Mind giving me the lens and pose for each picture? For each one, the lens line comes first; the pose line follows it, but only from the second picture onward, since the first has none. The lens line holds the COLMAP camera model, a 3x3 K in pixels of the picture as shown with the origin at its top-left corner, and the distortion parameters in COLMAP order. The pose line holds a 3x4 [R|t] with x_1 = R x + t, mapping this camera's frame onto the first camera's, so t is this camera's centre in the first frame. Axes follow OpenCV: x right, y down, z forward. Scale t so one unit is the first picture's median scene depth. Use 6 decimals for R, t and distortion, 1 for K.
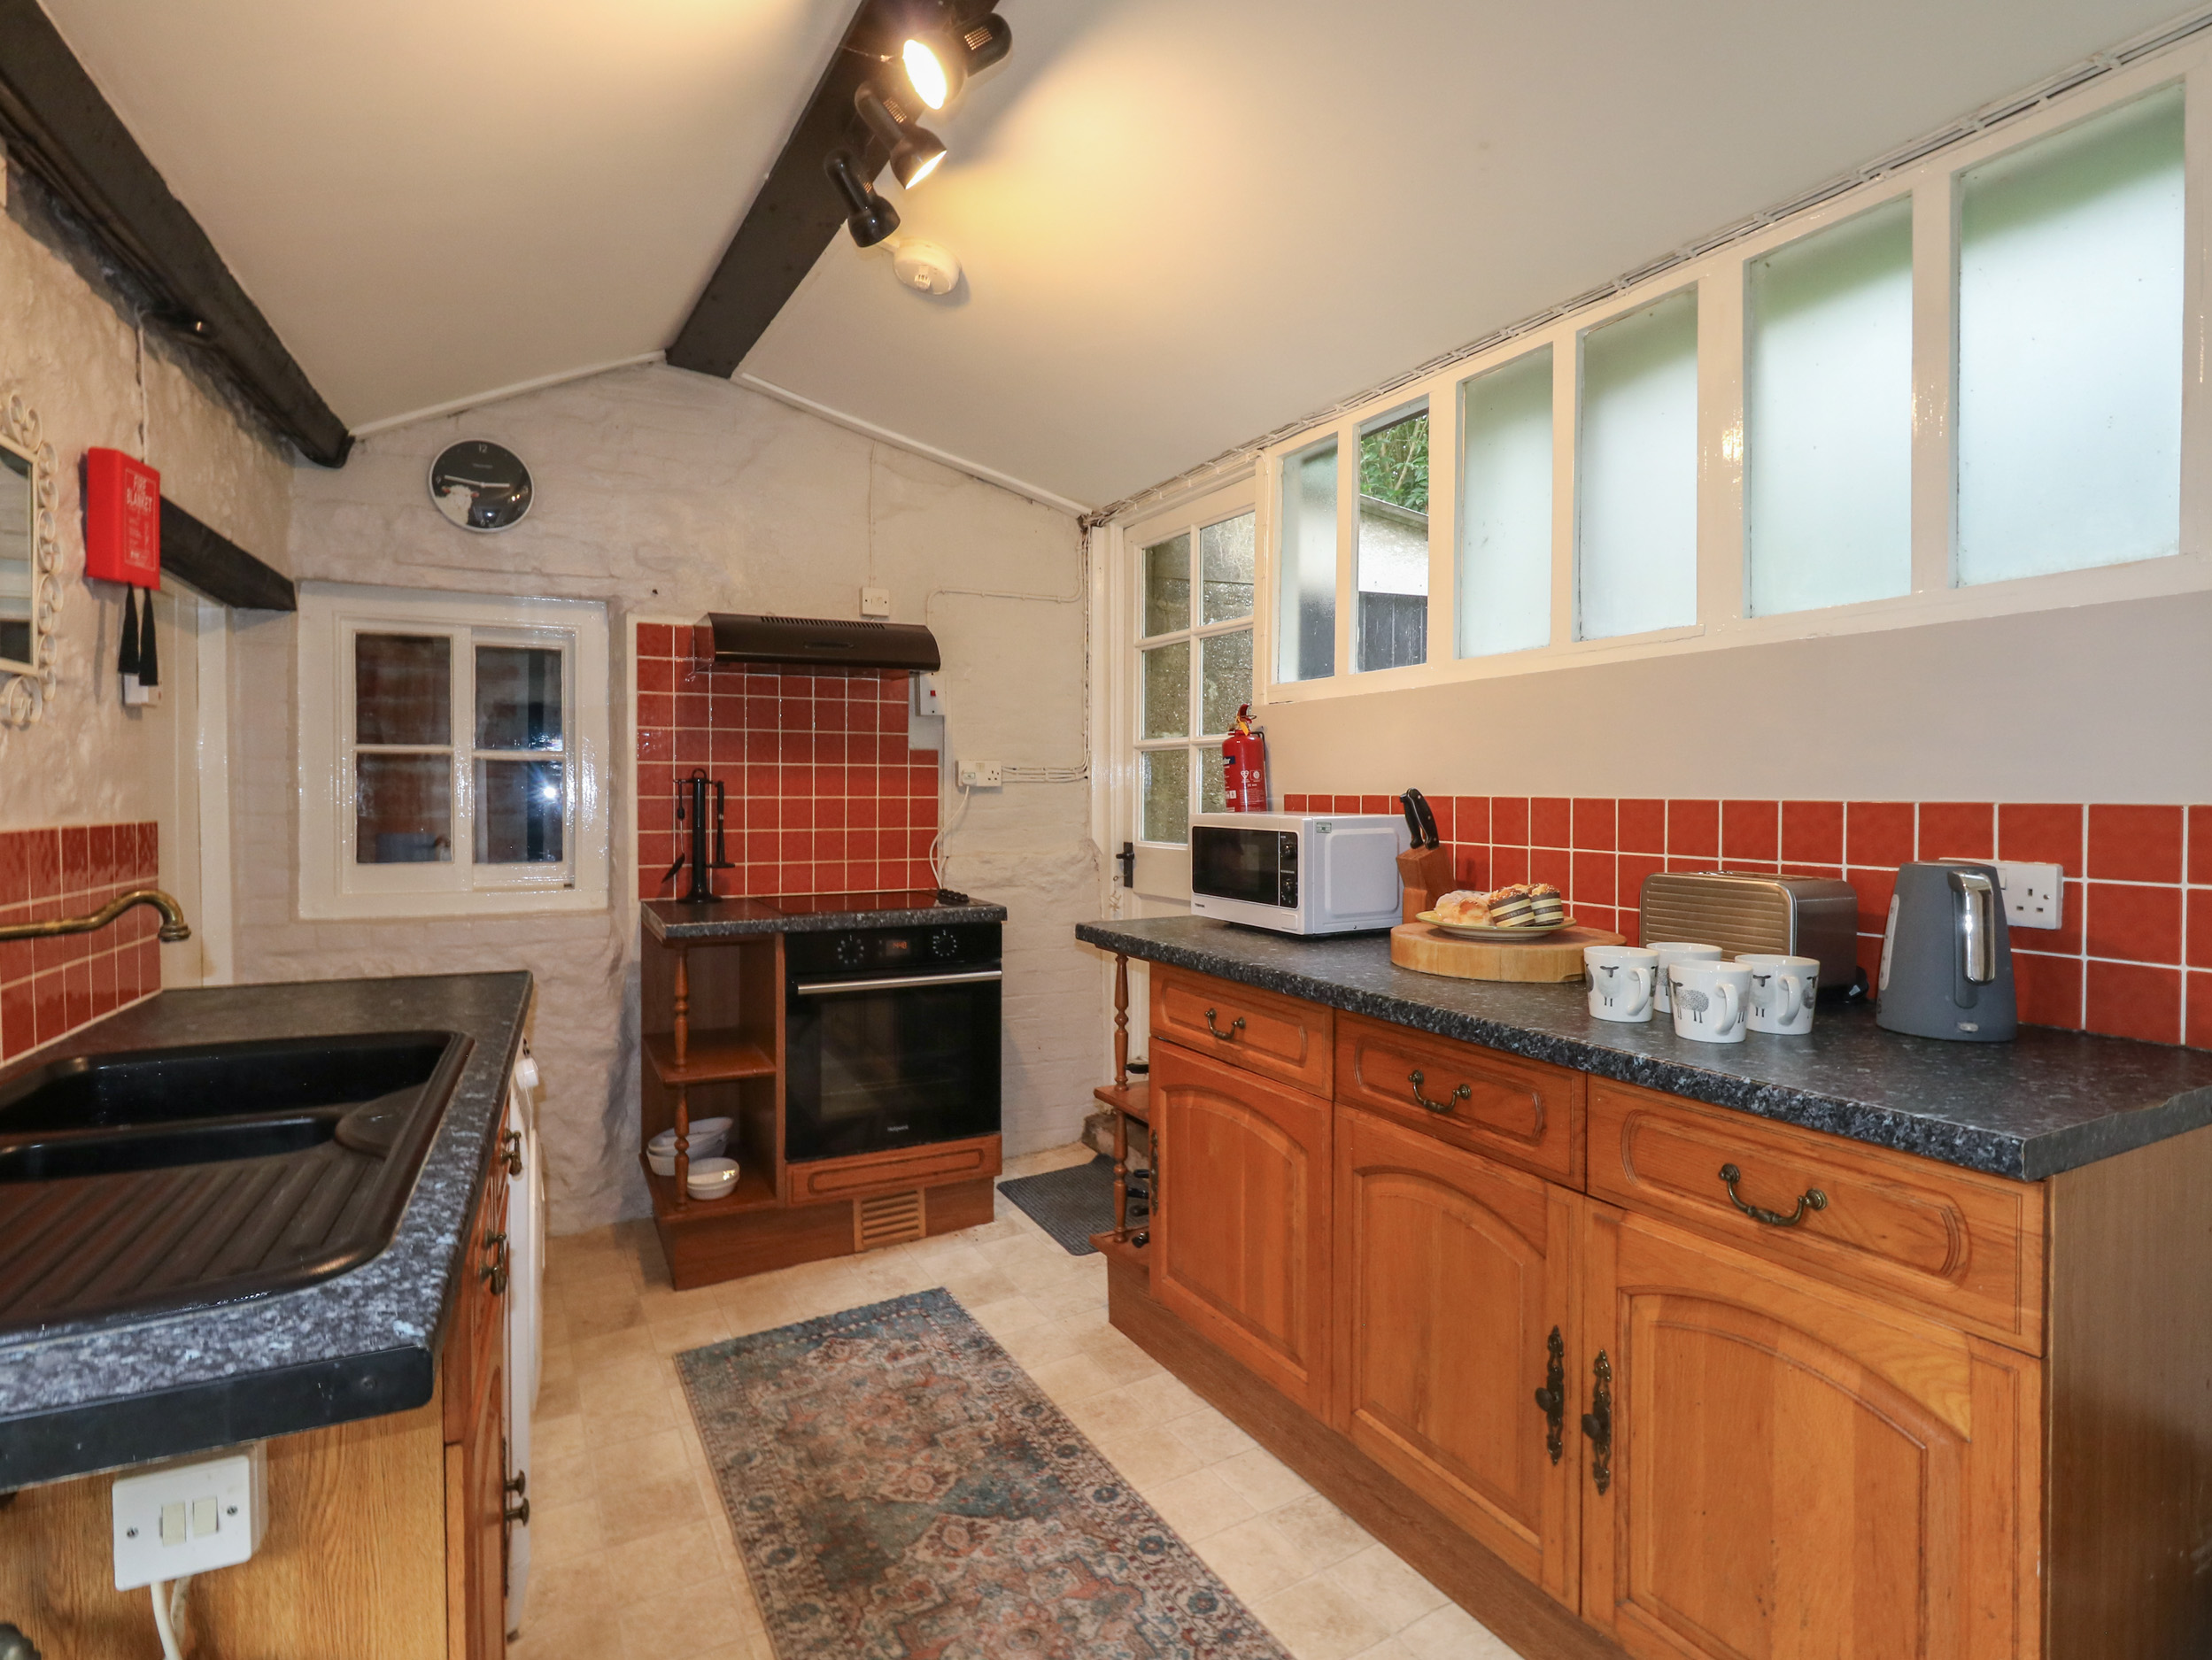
lens RADIAL K [[1210.5, 0, 1106.0], [0, 1210.5, 830.0], [0, 0, 1]] dist [0.001582, -0.000735]
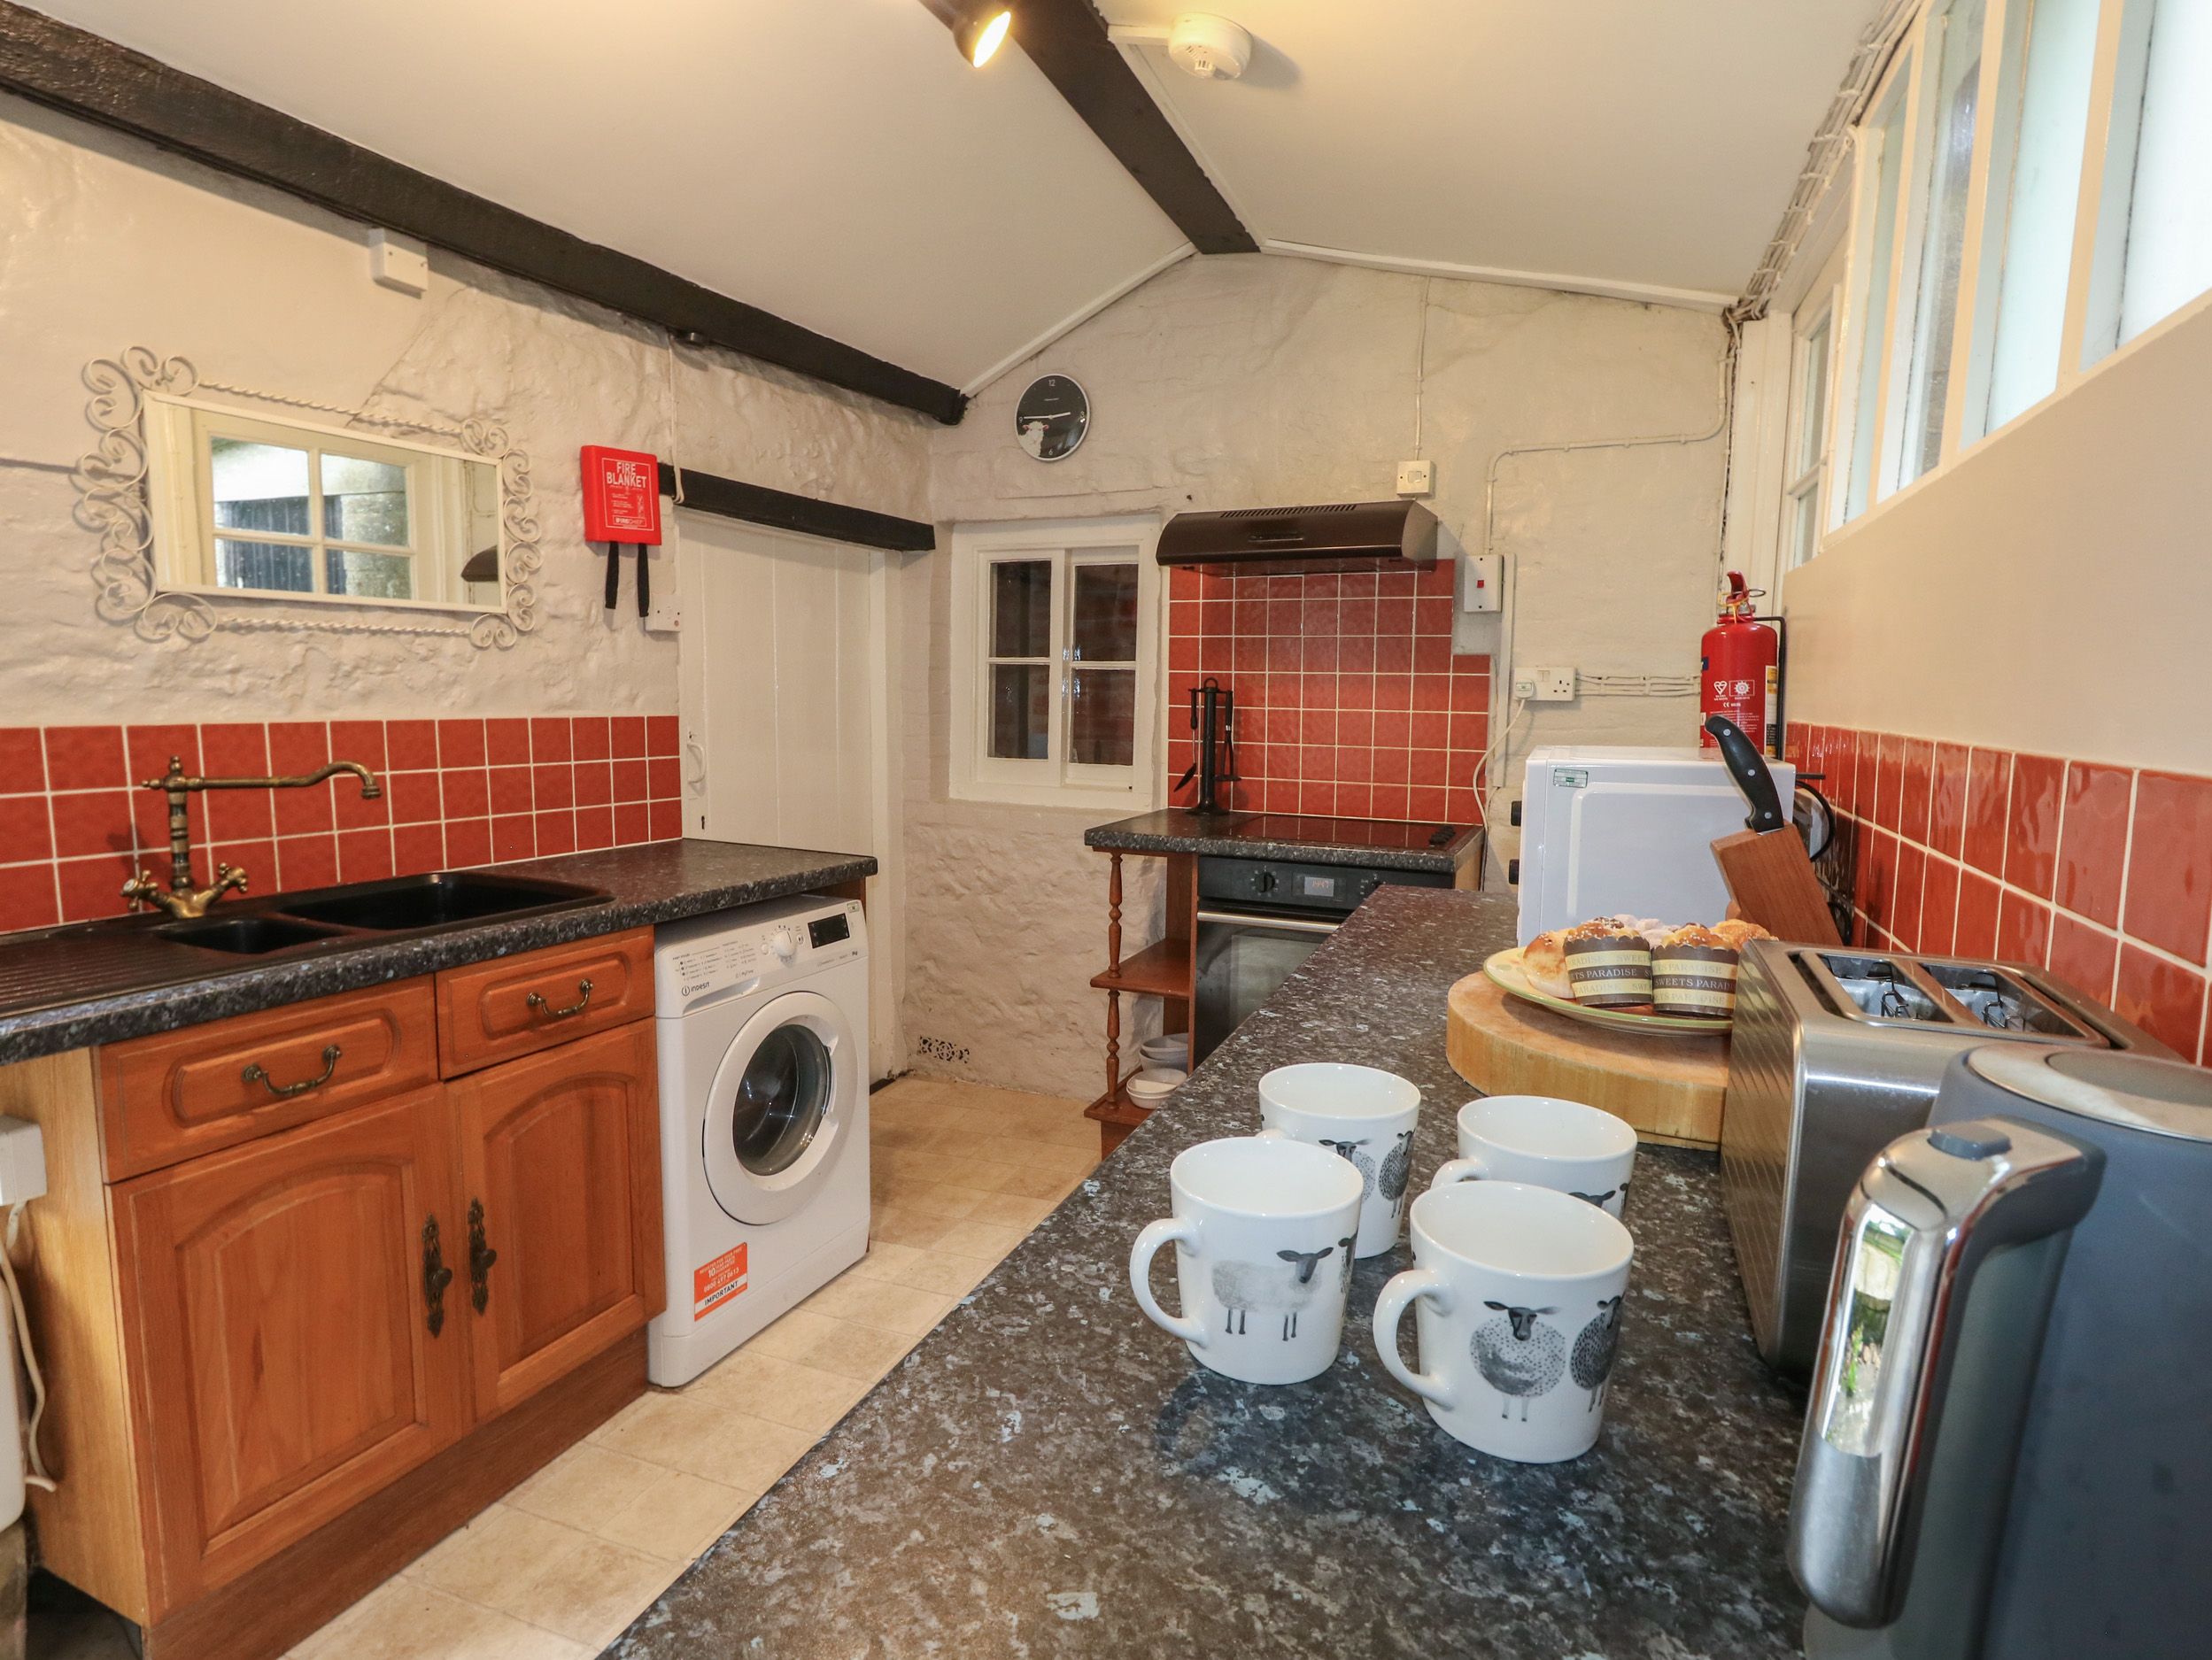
lens RADIAL K [[1176.3, 0, 1106.0], [0, 1176.3, 830.0], [0, 0, 1]] dist [-0.002298, -0.001017]
pose [[0.626548, 0.099911, -0.772952, 0.375334], [-0.039484, 0.994545, 0.096549, -0.017851], [0.778382, -0.029974, 0.627075, 0.359010]]
